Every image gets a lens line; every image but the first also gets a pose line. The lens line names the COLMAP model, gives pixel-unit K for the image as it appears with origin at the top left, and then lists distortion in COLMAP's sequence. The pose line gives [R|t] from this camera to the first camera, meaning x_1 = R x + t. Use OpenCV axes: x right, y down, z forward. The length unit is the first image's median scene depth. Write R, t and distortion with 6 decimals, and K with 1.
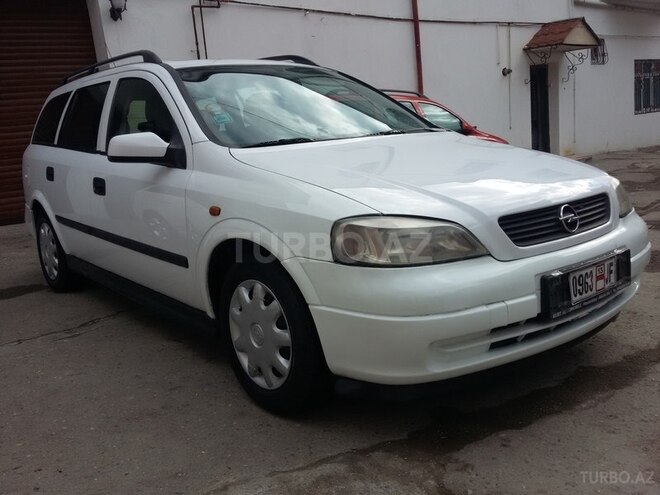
lens RADIAL K [[612.9, 0, 321.6], [0, 612.9, 247.6], [0, 0, 1]] dist [0.073847, -0.157684]
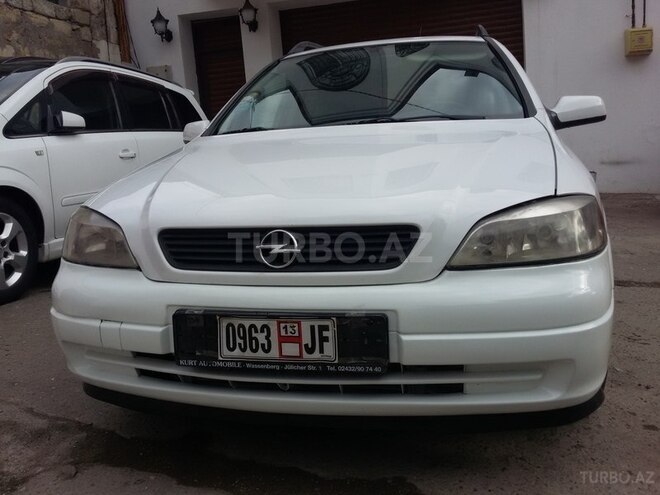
lens RADIAL K [[612.9, 0, 321.6], [0, 612.9, 247.6], [0, 0, 1]] dist [0.073847, -0.157684]
pose [[0.595054, 0.166786, -0.786189, 1.034367], [-0.136288, 0.985003, 0.105809, -0.136341], [0.792046, 0.044186, 0.608860, 0.624503]]
